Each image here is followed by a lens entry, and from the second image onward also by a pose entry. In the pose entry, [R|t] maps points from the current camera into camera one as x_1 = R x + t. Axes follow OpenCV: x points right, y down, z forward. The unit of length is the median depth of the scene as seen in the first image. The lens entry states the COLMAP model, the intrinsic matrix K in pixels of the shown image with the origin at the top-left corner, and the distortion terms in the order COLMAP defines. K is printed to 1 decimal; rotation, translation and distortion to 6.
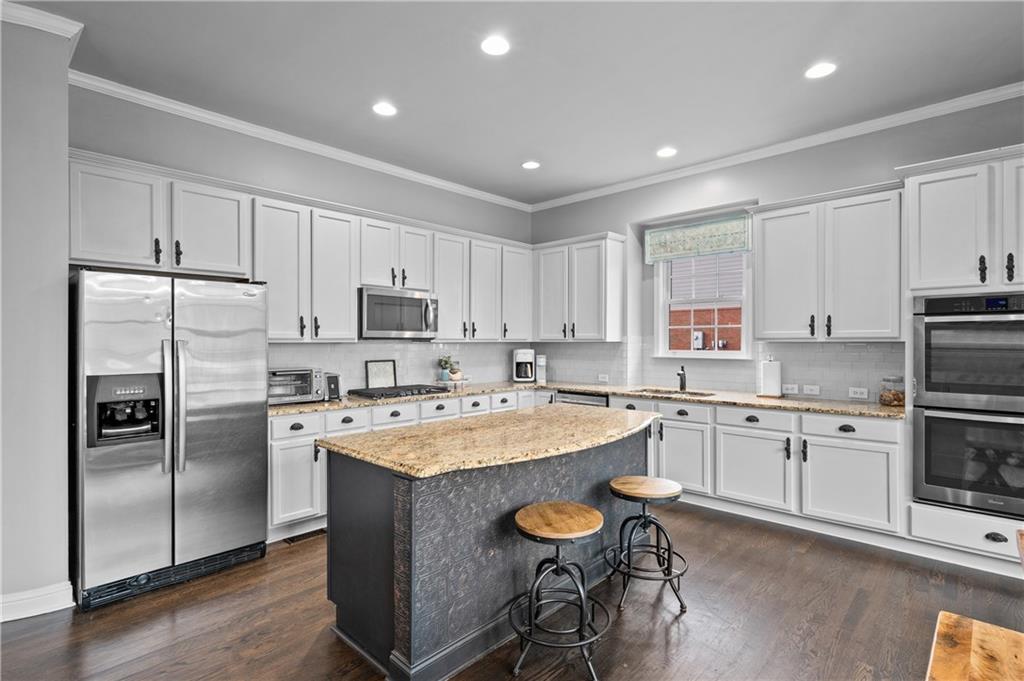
lens RADIAL K [[497.7, 0, 517.1], [0, 497.7, 340.4], [0, 0, 1]] dist [0.002535, -0.000351]
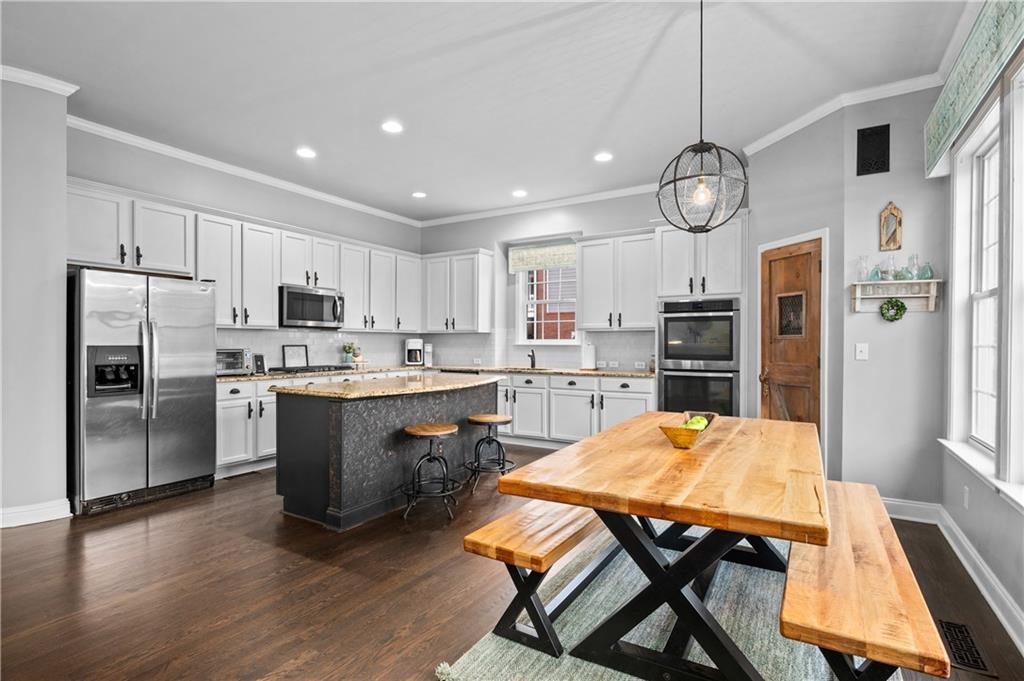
lens RADIAL K [[497.7, 0, 515.8], [0, 497.7, 344.3], [0, 0, 1]] dist [0.002535, -0.000351]
pose [[0.978491, 0.002605, 0.206272, 0.008695], [-0.003480, 0.999986, 0.003878, 0.037713], [-0.206259, -0.004512, 0.978487, -0.387648]]
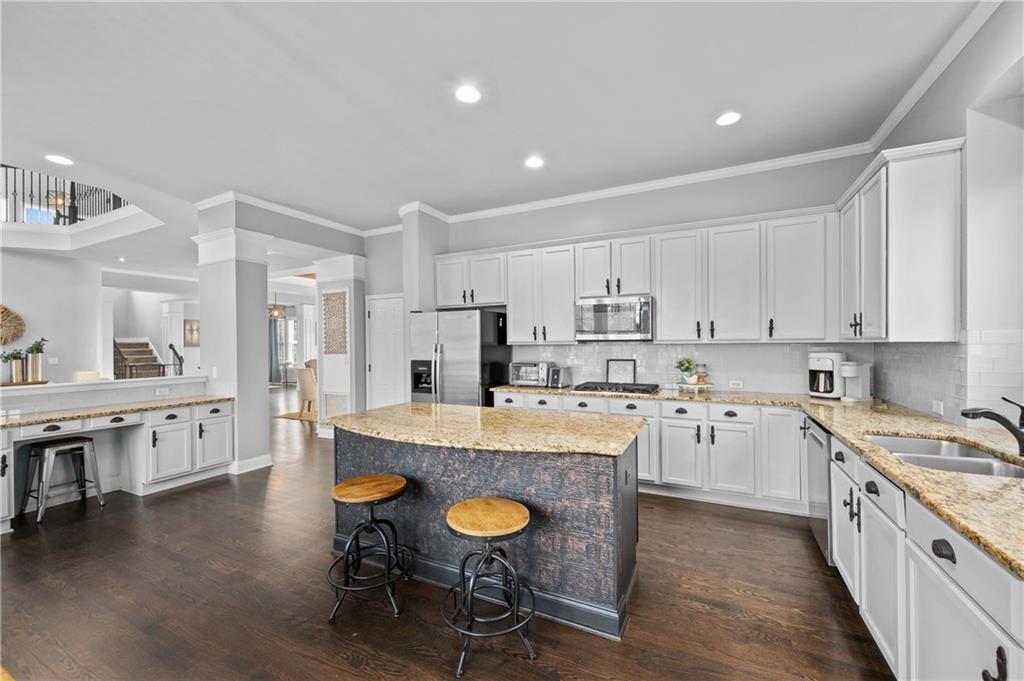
lens RADIAL K [[403.9, 0, 516.2], [0, 403.9, 344.3], [0, 0, 1]] dist [-0.001290, -0.000248]
pose [[0.298139, 0.000683, -0.954522, 0.651315], [0.009408, 0.999949, 0.003654, -0.000977], [0.954476, -0.010070, 0.298117, 0.590341]]
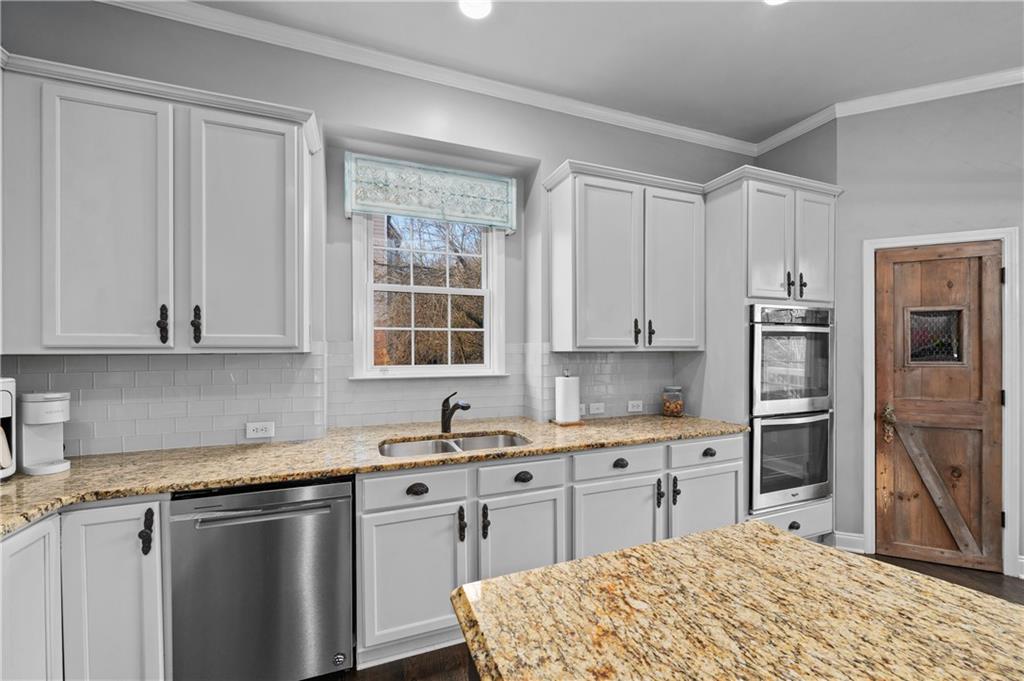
lens RADIAL K [[403.9, 0, 508.4], [0, 403.9, 350.7], [0, 0, 1]] dist [-0.001290, -0.000248]
pose [[0.427319, -0.000448, 0.904101, -0.098179], [0.001341, 0.999999, -0.000138, 0.001741], [-0.904100, 0.001272, 0.427319, 0.881593]]
